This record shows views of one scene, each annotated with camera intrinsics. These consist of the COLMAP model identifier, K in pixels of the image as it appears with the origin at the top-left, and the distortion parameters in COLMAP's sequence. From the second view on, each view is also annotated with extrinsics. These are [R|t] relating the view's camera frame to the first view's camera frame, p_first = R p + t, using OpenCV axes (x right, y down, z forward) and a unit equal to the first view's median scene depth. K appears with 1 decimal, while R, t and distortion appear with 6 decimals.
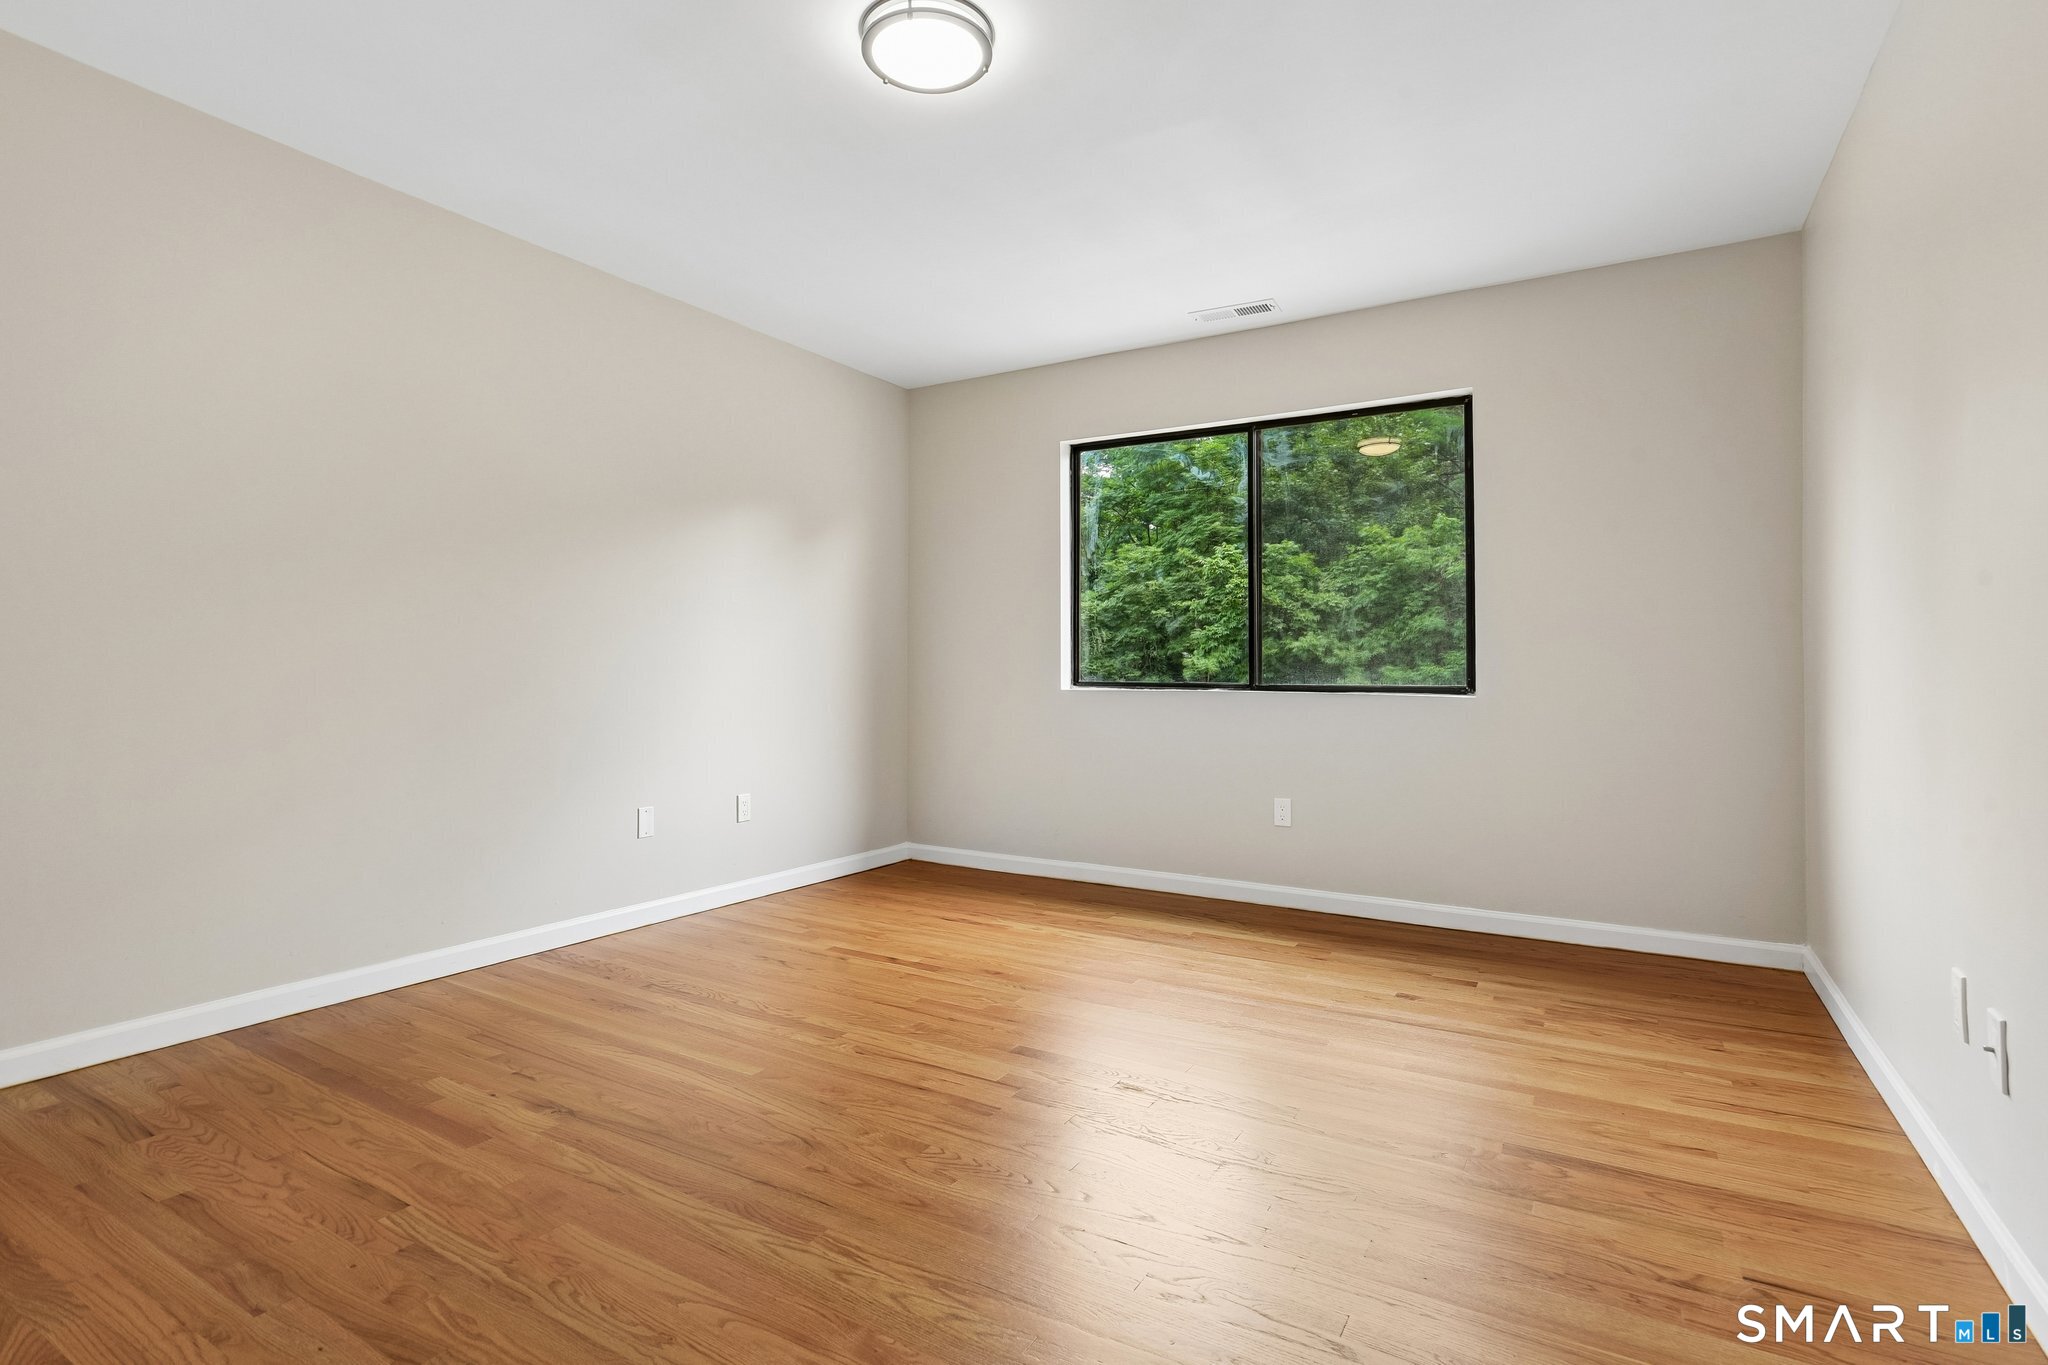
lens RADIAL K [[985.3, 0, 1021.8], [0, 985.3, 652.9], [0, 0, 1]] dist [-0.023697, 0.014372]
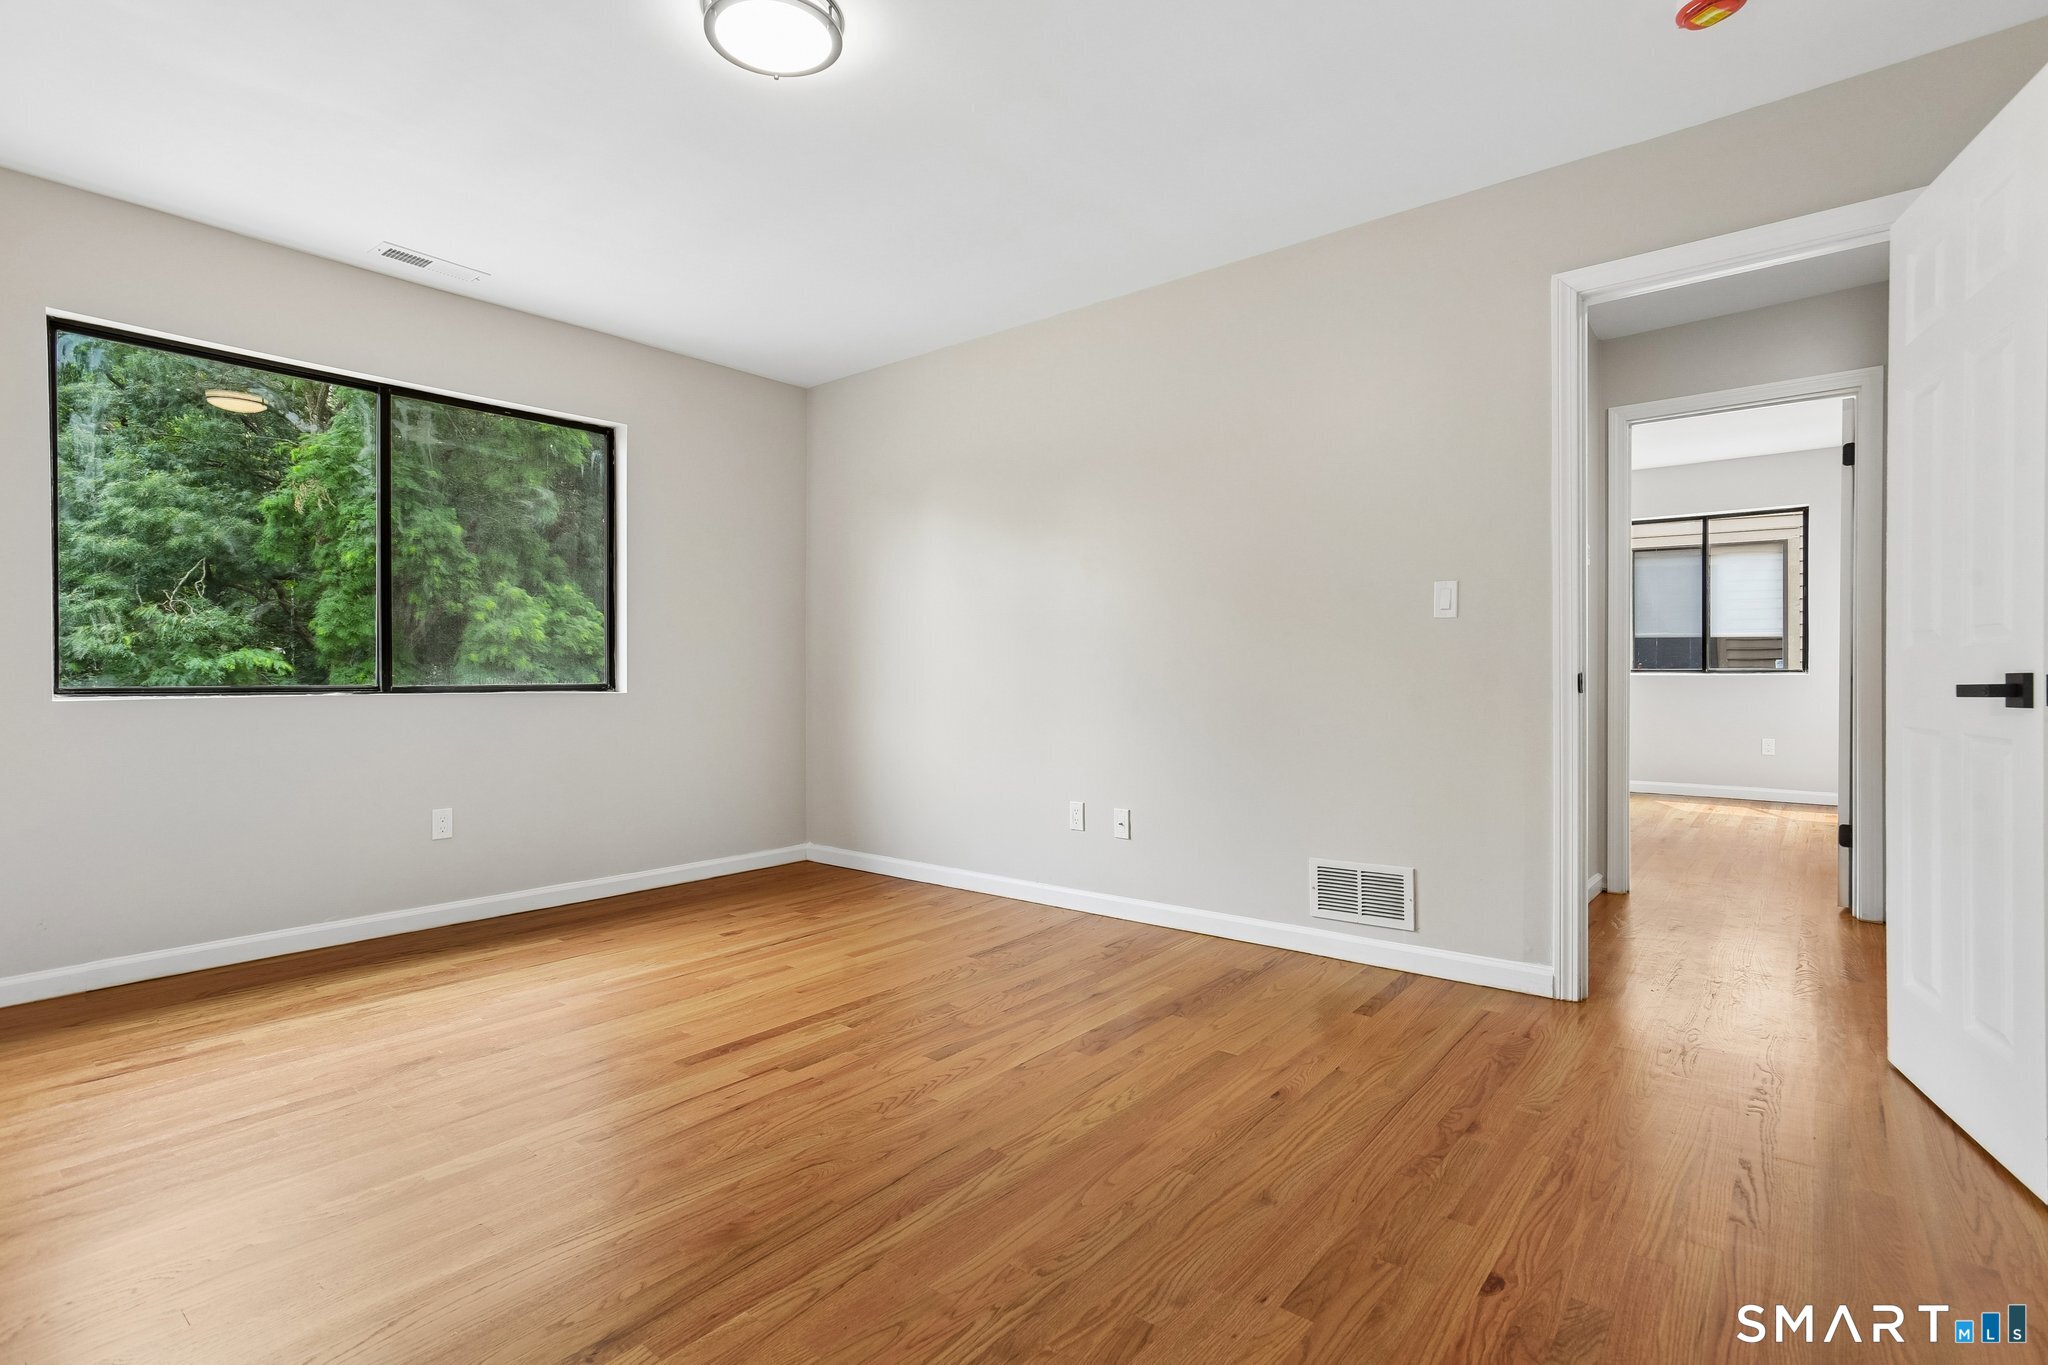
lens RADIAL K [[985.3, 0, 1021.4], [0, 985.3, 671.4], [0, 0, 1]] dist [-0.023697, 0.014372]
pose [[0.151360, -0.005012, 0.988466, -0.931229], [-0.017560, 0.999816, 0.007758, 0.004449], [-0.988323, -0.018531, 0.151244, 0.546636]]
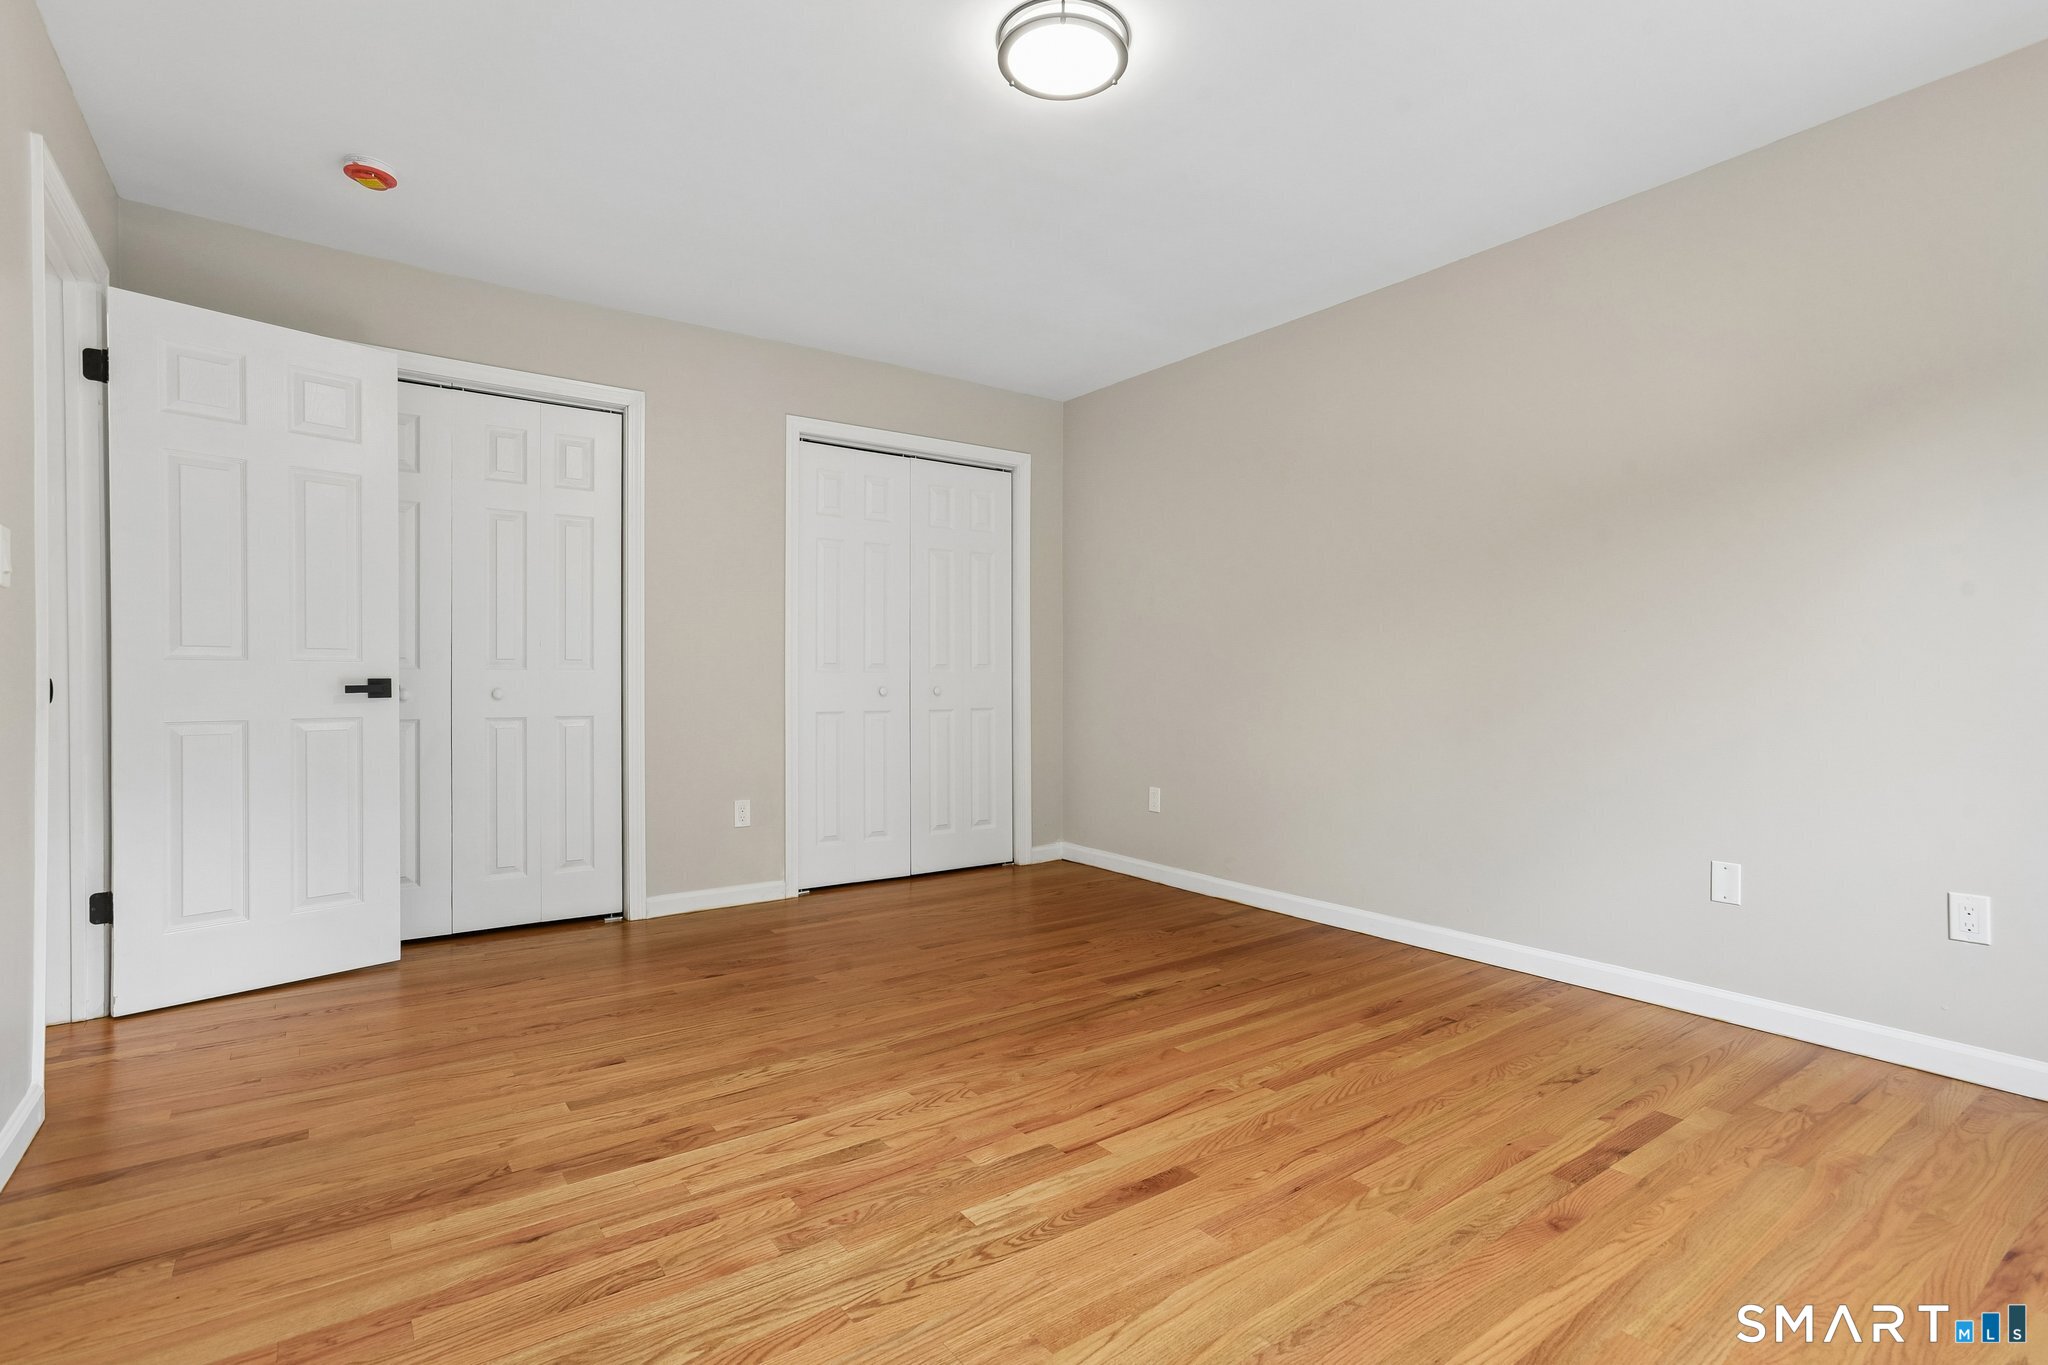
lens RADIAL K [[985.3, 0, 1032.8], [0, 985.3, 678.0], [0, 0, 1]] dist [-0.023697, 0.014372]
pose [[-0.381496, -0.007871, -0.924337, 0.761543], [0.017105, 0.999732, -0.015572, 0.032638], [0.924212, -0.021752, -0.381259, 1.220956]]
